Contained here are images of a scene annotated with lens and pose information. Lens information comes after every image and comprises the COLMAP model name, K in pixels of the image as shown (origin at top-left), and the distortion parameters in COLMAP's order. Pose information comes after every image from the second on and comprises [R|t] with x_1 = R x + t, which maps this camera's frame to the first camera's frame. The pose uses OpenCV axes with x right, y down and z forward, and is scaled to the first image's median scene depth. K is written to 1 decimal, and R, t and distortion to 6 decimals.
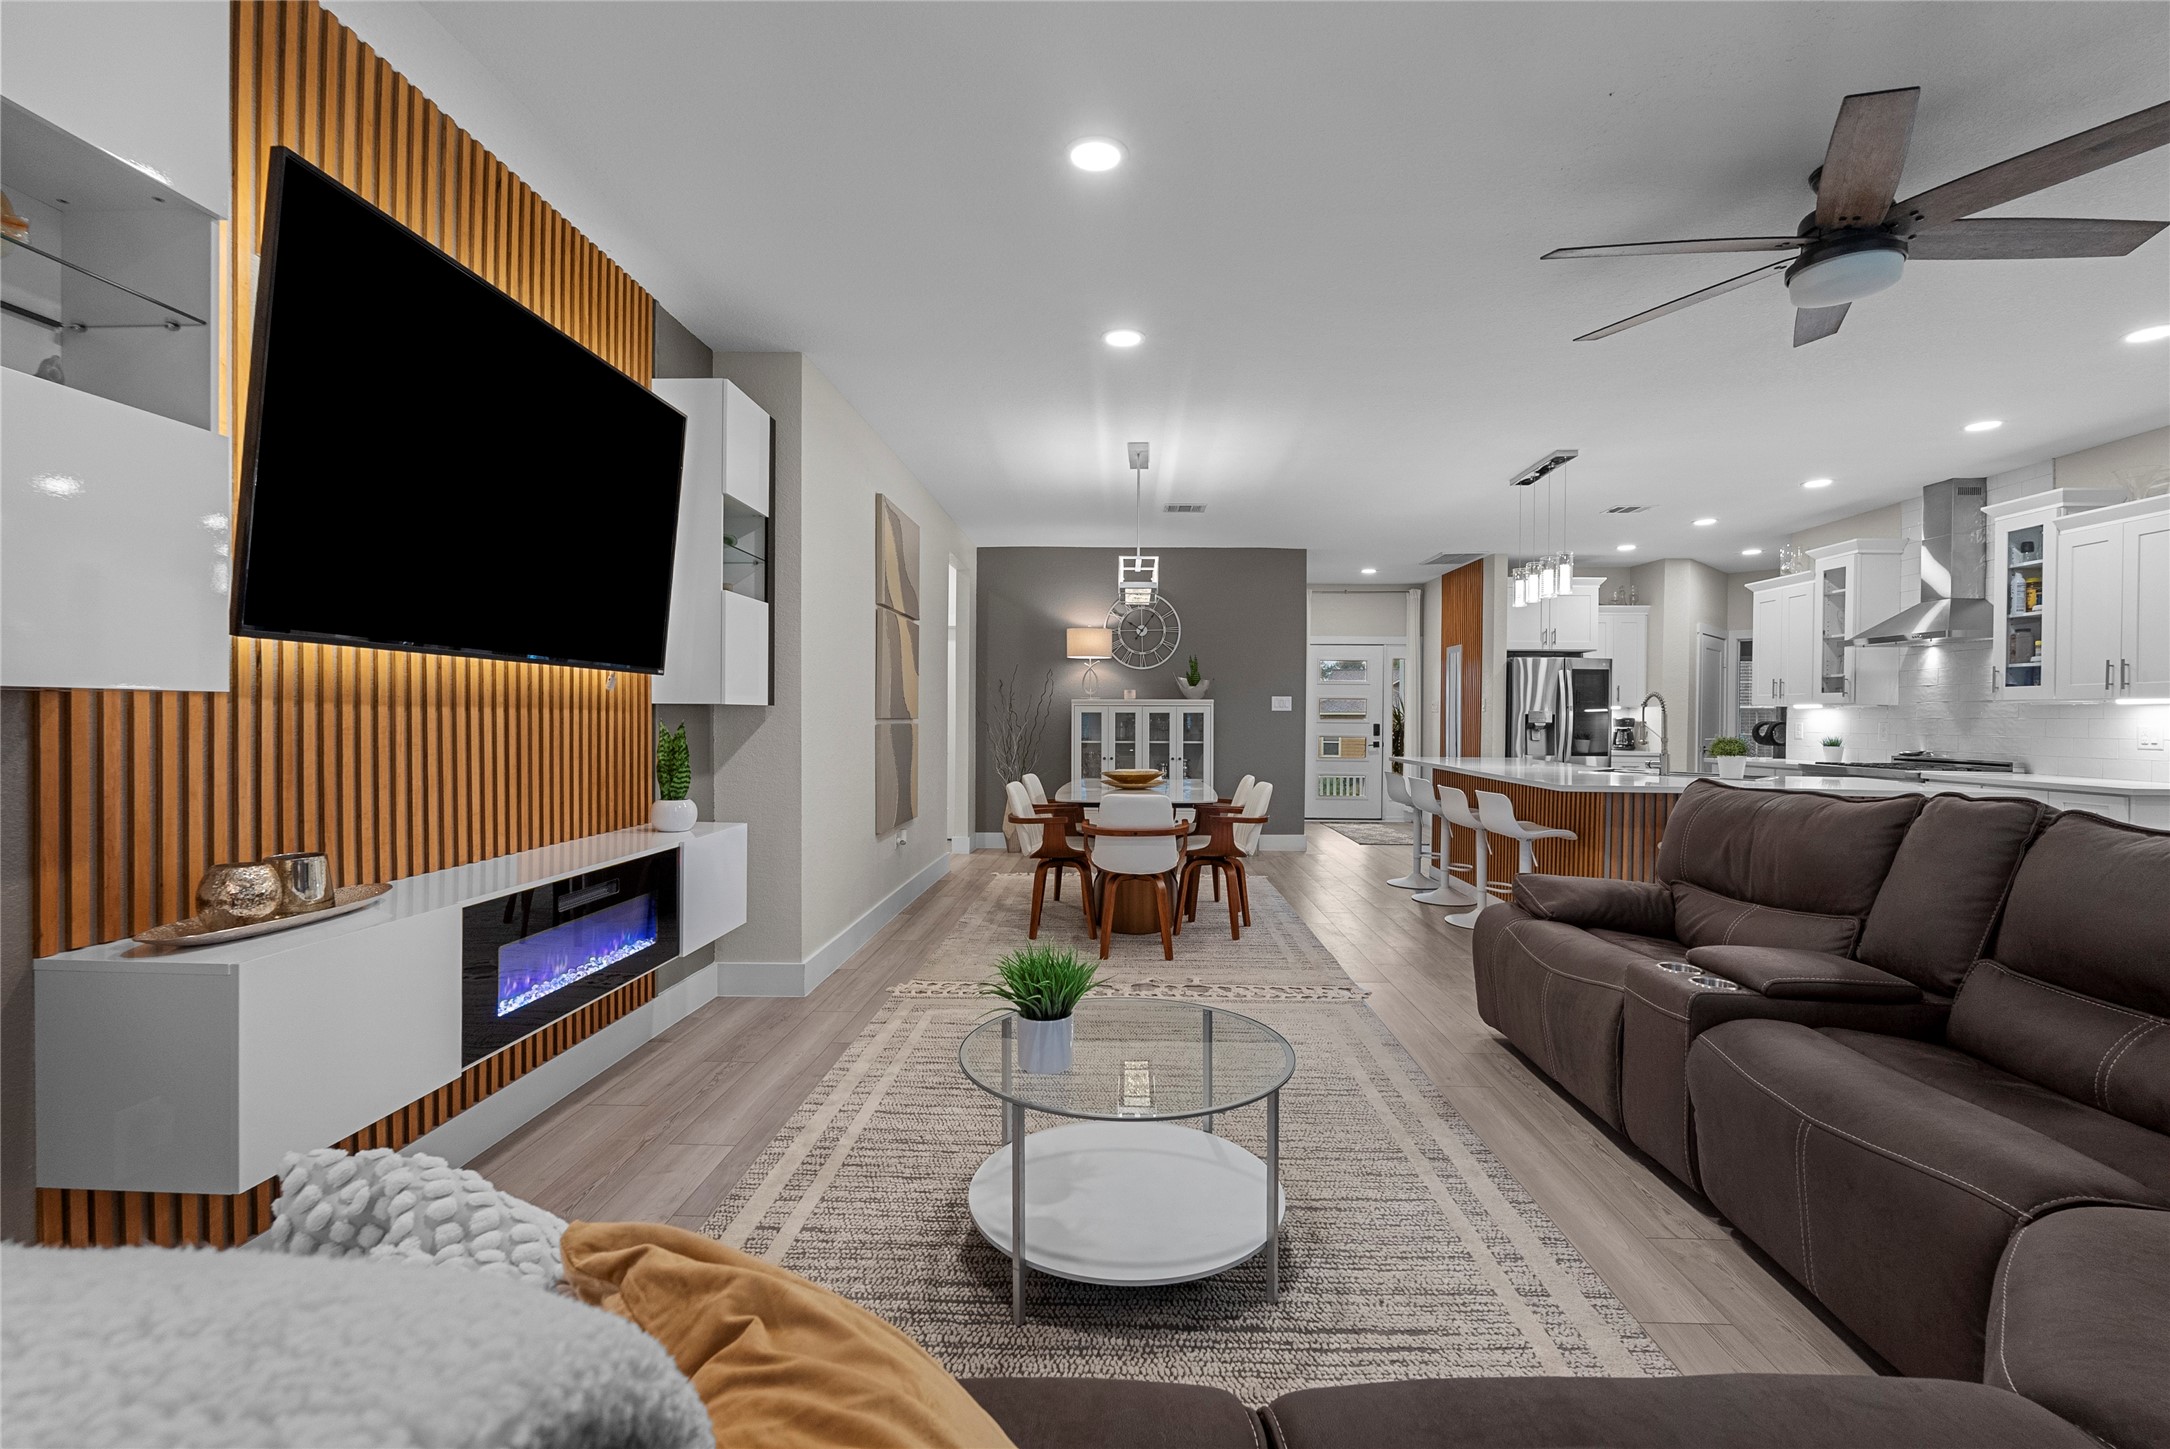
lens RADIAL K [[955.3, 0, 1092.1], [0, 955.3, 722.9], [0, 0, 1]] dist [-0.011066, 0.002916]
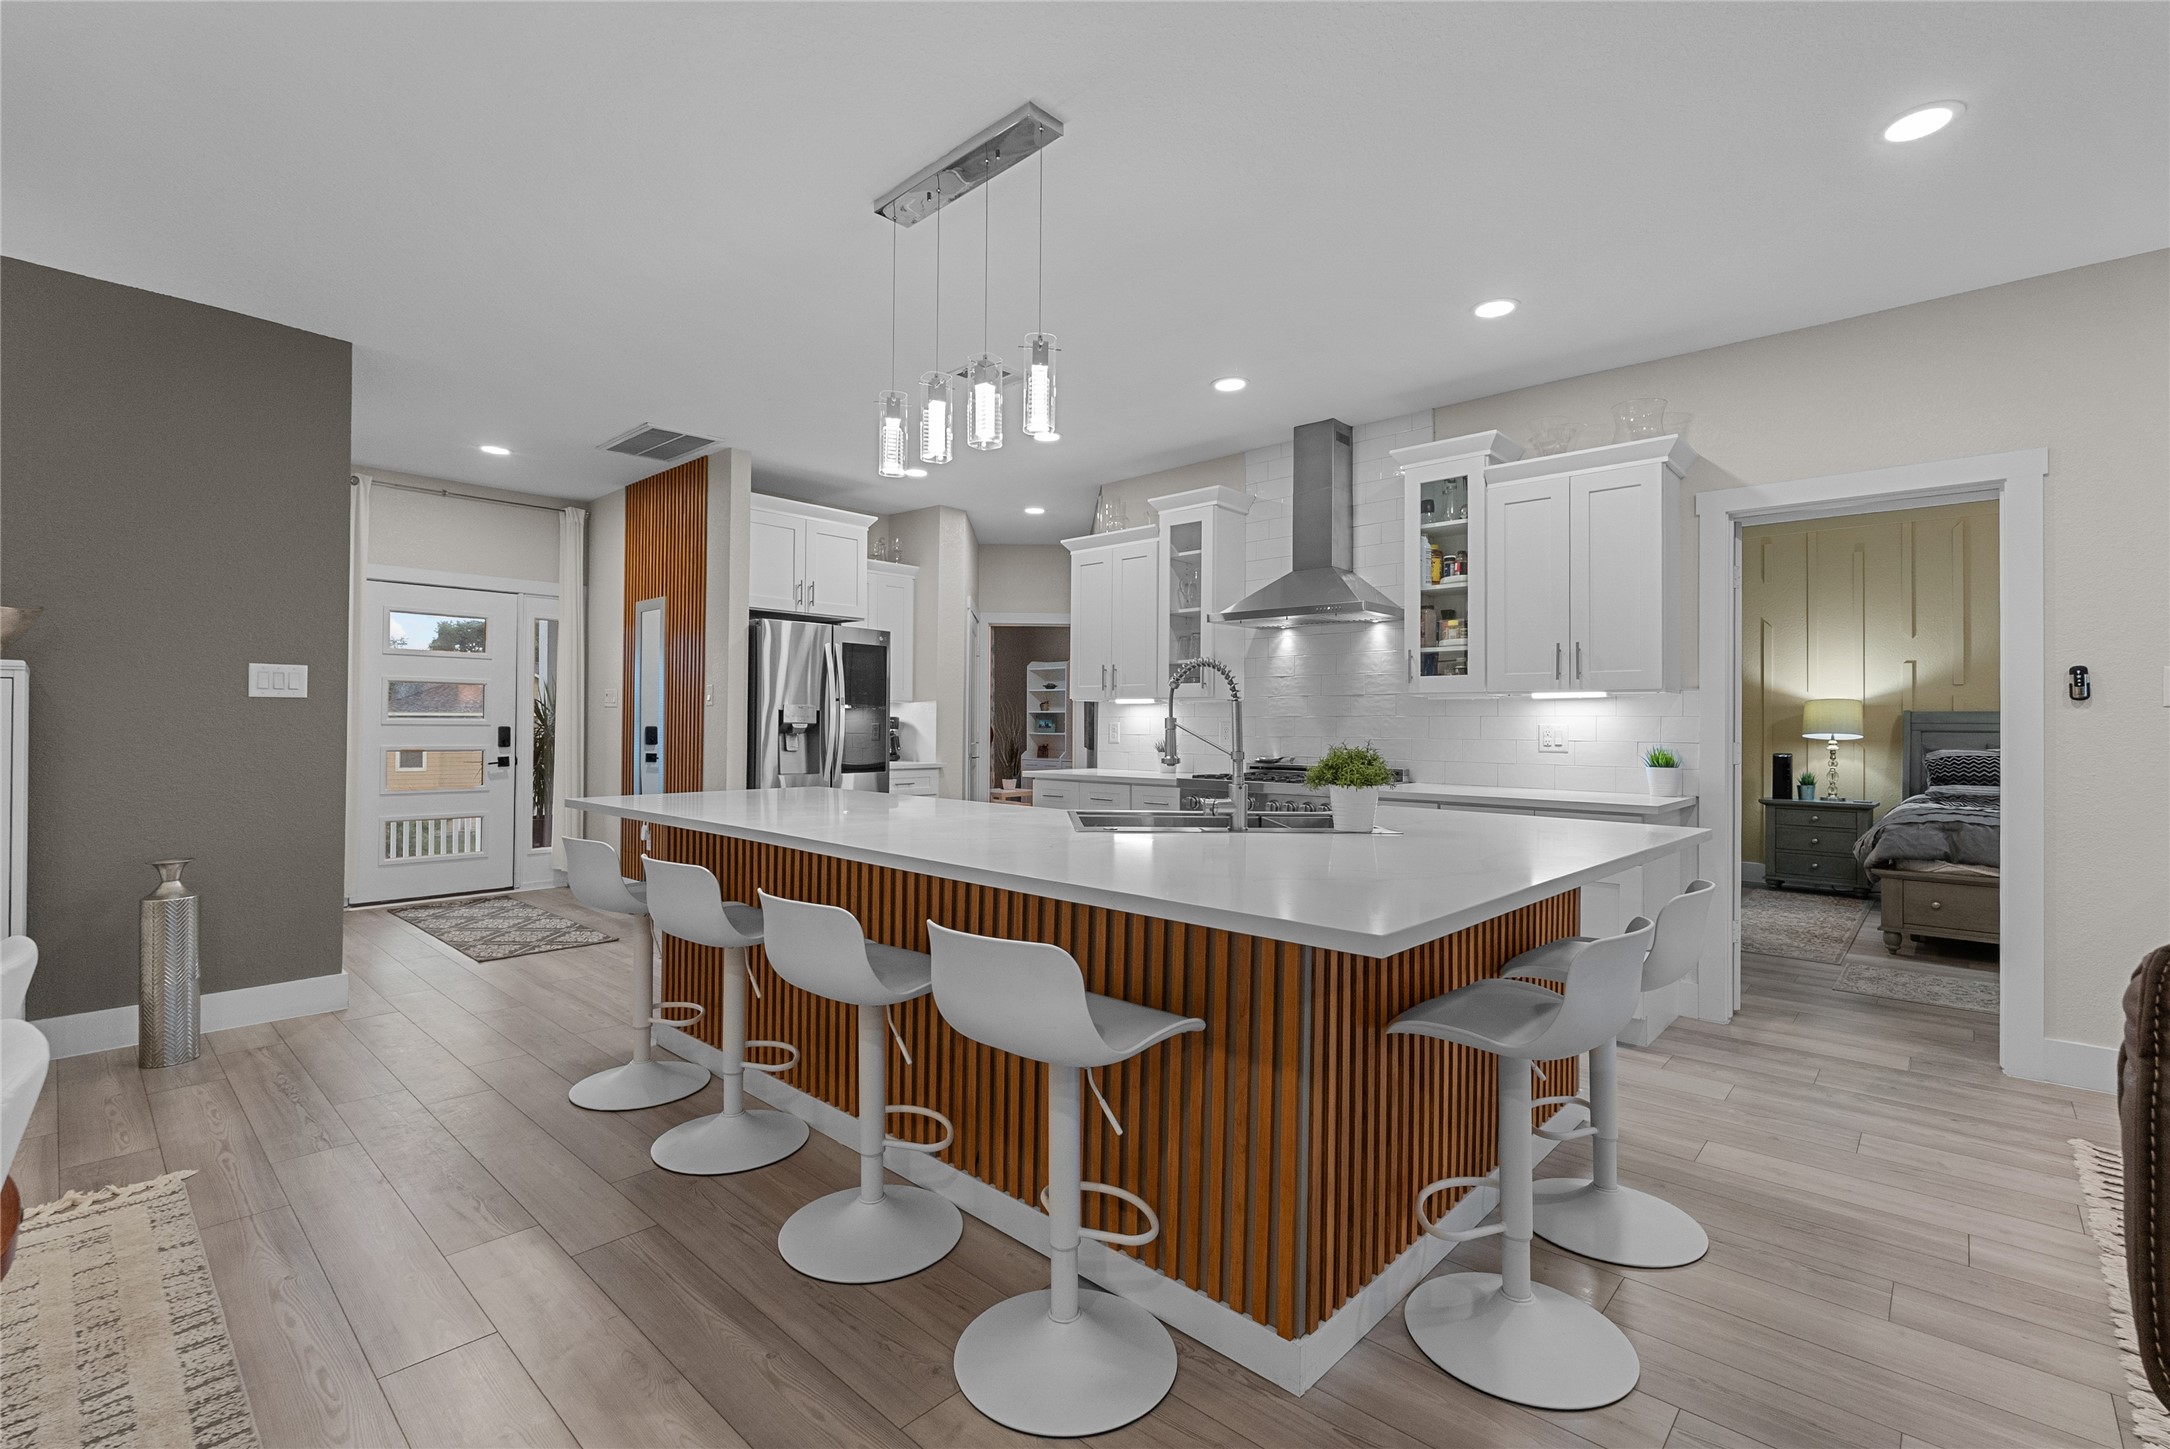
lens RADIAL K [[955.3, 0, 1089.3], [0, 955.3, 714.3], [0, 0, 1]] dist [-0.011066, 0.002916]
pose [[0.649178, 0.004550, 0.760623, 0.147781], [0.002717, 0.999962, -0.008301, -0.000598], [-0.760631, 0.007455, 0.649141, 0.593273]]
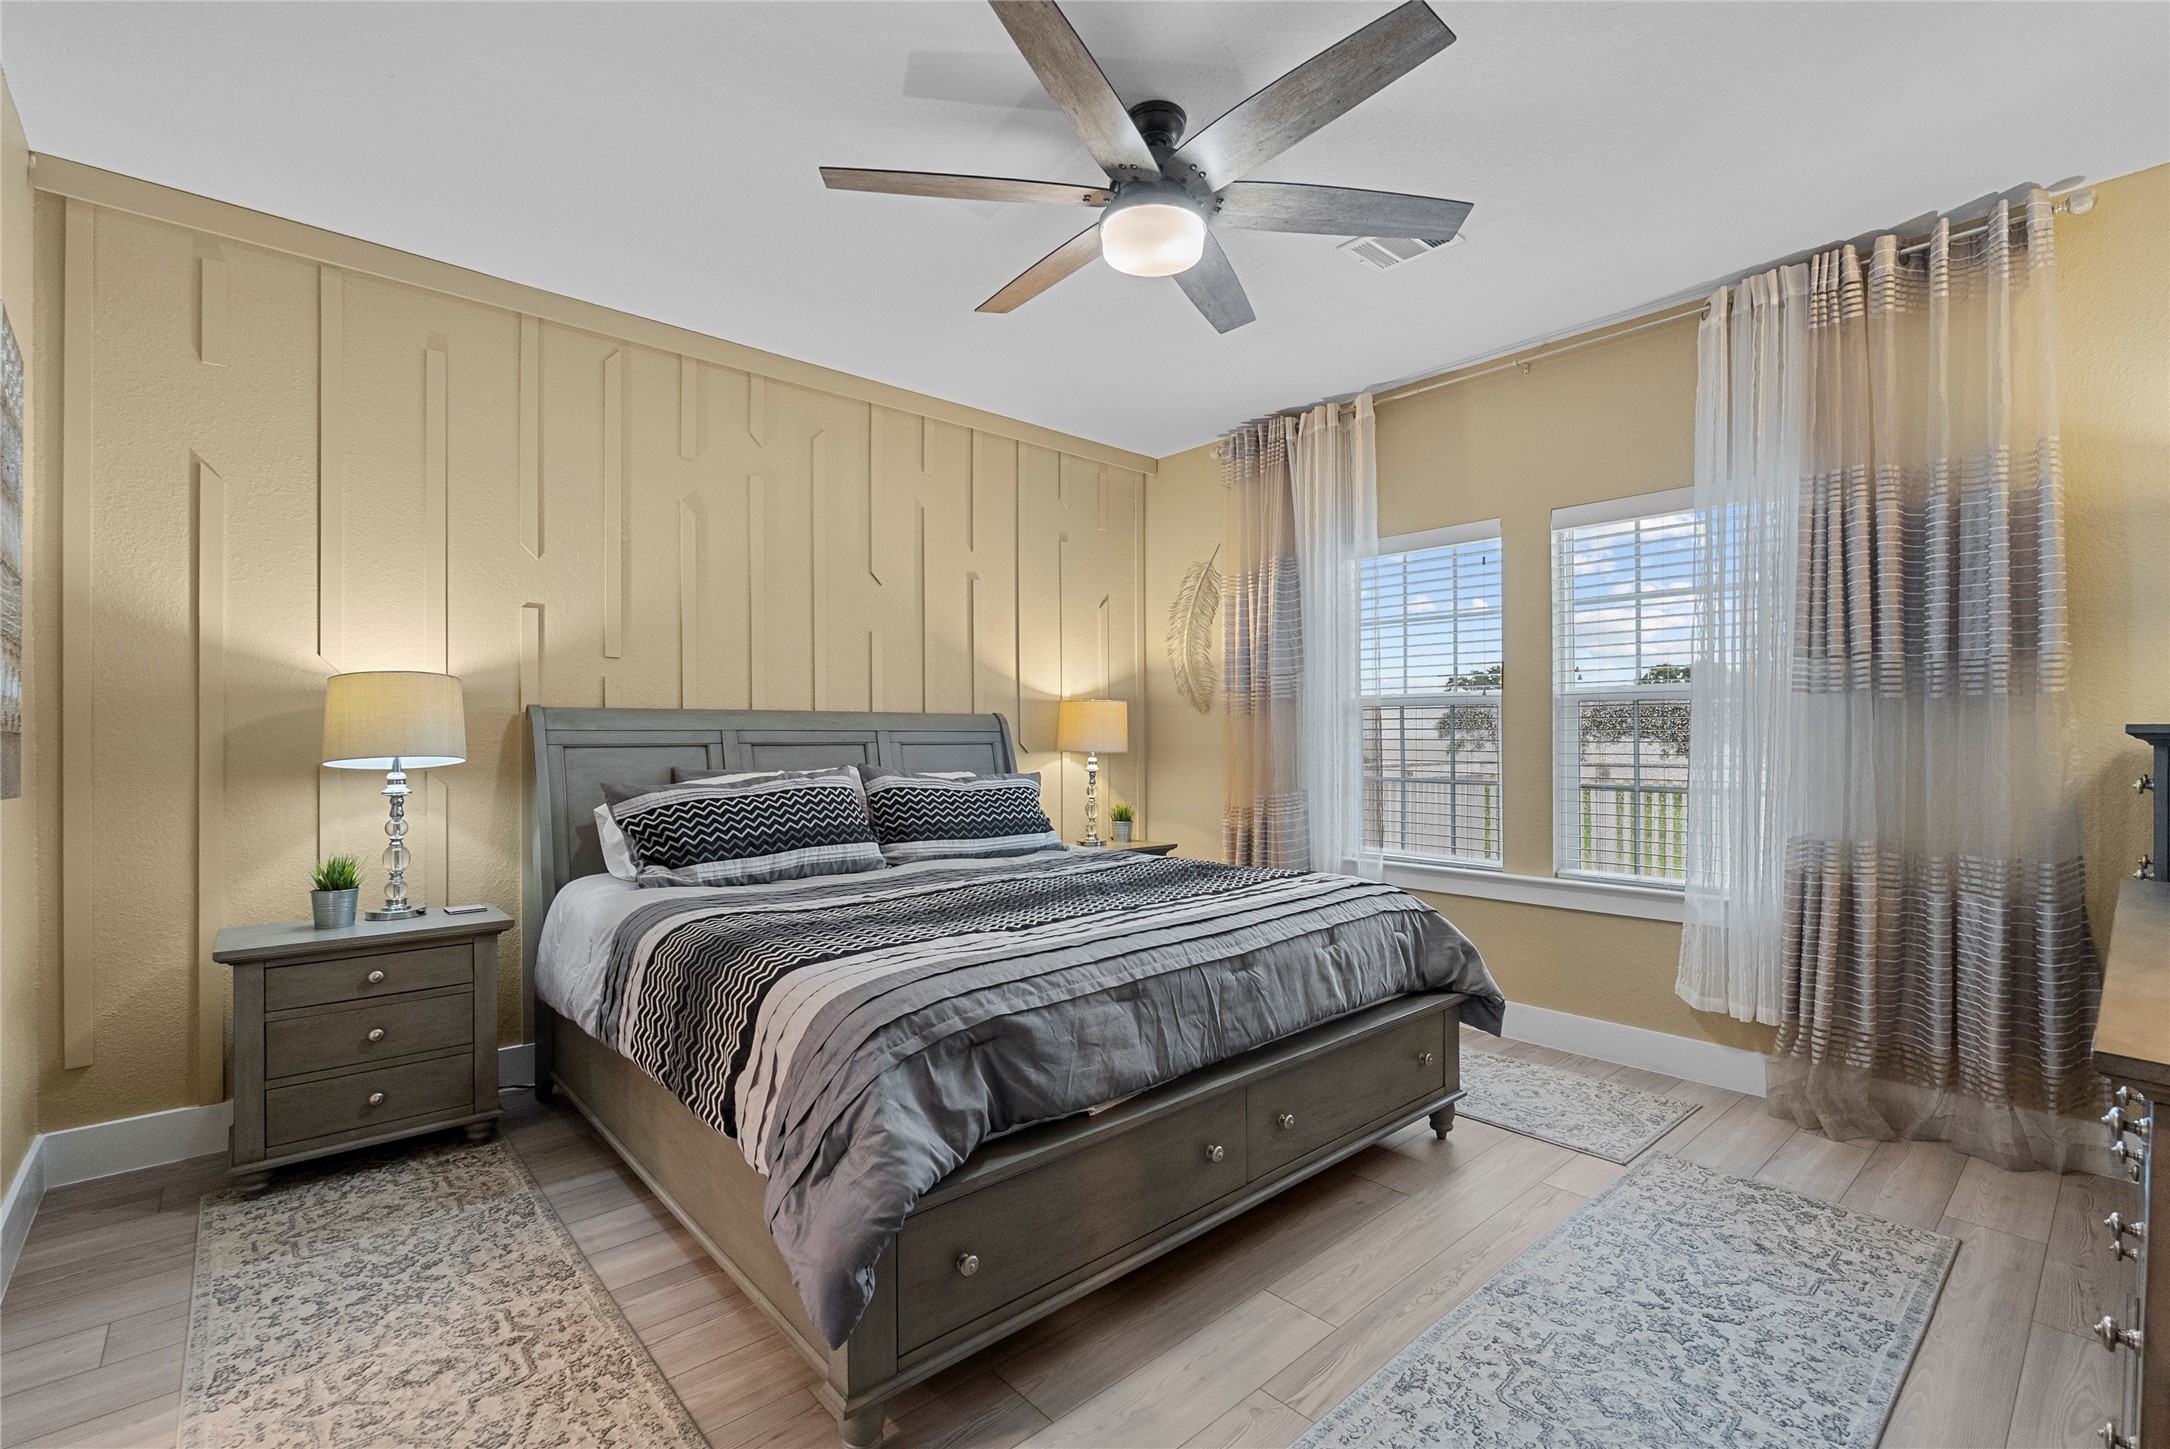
lens RADIAL K [[955.3, 0, 1087.0], [0, 955.3, 726.5], [0, 0, 1]] dist [-0.011066, 0.002916]
pose [[-0.692267, -0.011933, 0.721542, 0.954123], [-0.002586, 0.999898, 0.014054, -0.006917], [-0.721636, 0.007863, -0.692228, 0.726493]]
